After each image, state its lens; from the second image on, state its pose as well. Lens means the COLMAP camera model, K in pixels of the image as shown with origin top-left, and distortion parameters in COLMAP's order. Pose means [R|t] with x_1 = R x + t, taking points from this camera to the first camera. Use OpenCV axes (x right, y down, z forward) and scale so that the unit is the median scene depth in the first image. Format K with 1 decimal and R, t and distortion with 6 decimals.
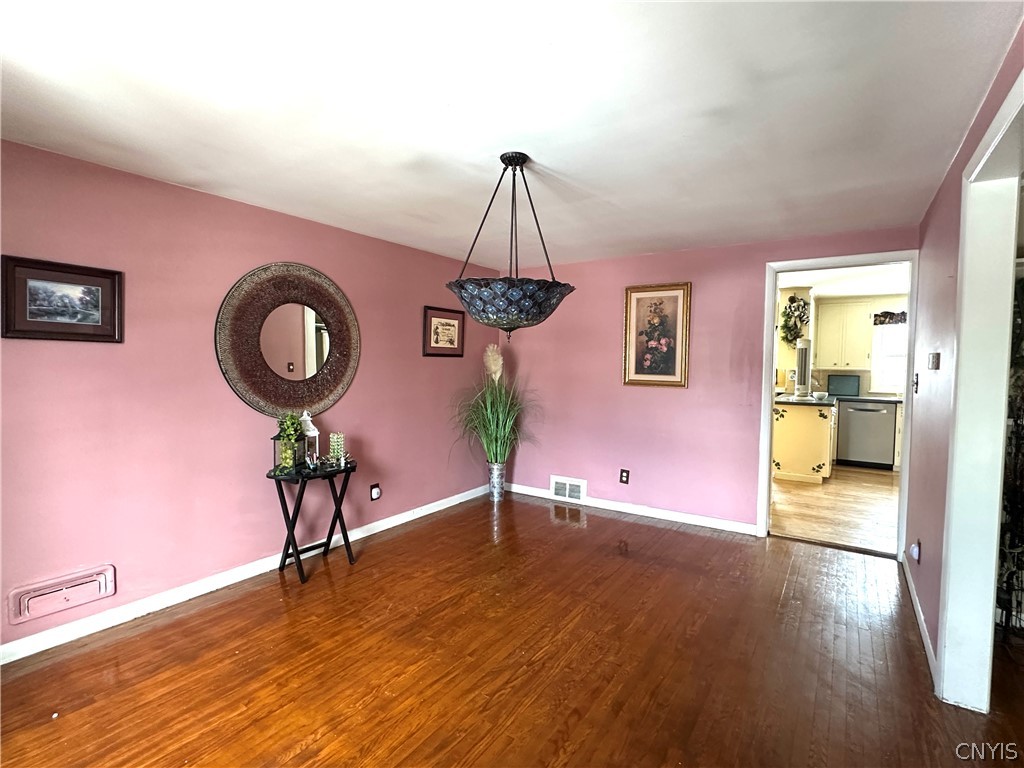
lens RADIAL K [[509.7, 0, 510.2], [0, 509.7, 384.7], [0, 0, 1]] dist [0.006332, 0.001392]
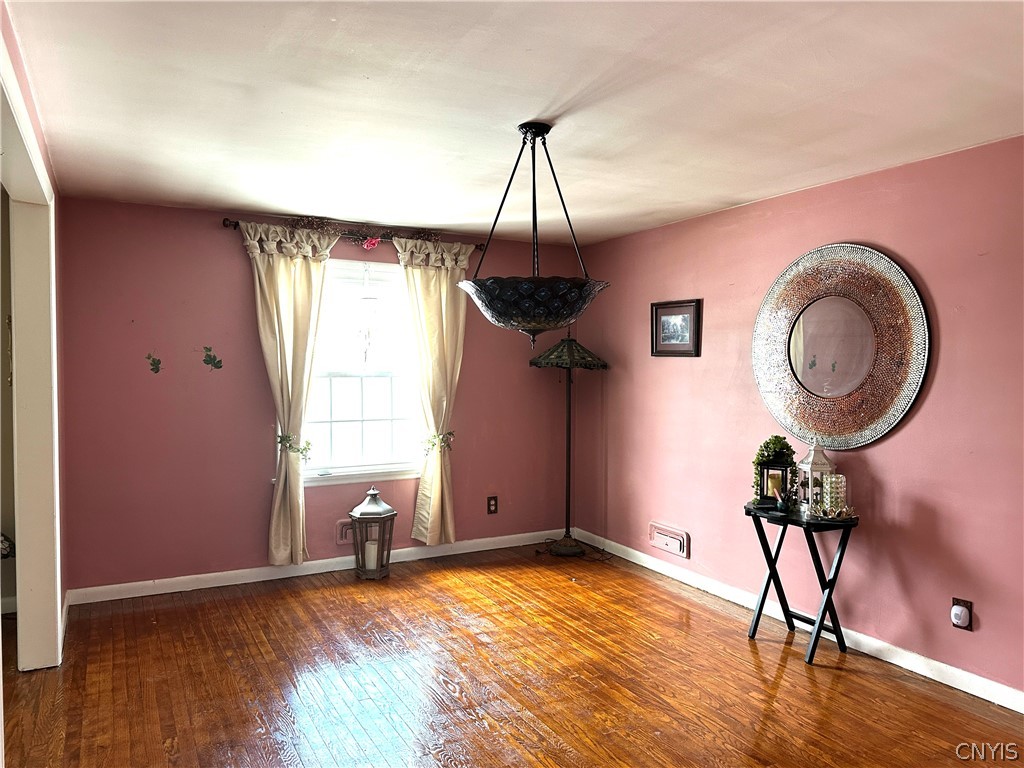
lens RADIAL K [[740.5, 0, 513.1], [0, 740.5, 384.5], [0, 0, 1]] dist [-0.002777, -0.002558]
pose [[-0.466947, 0.010789, -0.884219, 0.807190], [-0.055320, 0.997611, 0.041387, -0.051665], [0.882553, 0.068240, -0.465235, 1.140954]]
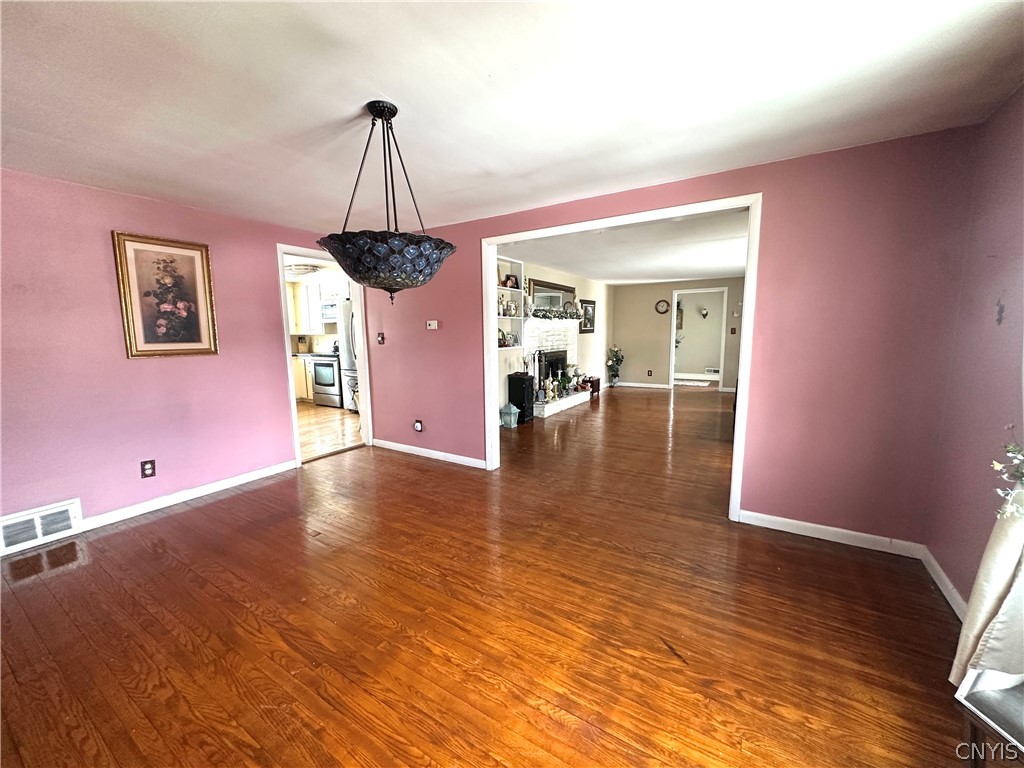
lens RADIAL K [[408.6, 0, 514.7], [0, 408.6, 383.9], [0, 0, 1]] dist [-0.000768, 0.000145]
pose [[-0.037581, -0.141034, 0.989291, -0.608518], [0.061198, 0.987807, 0.143147, -0.019863], [-0.997418, 0.065923, -0.028492, 0.590271]]
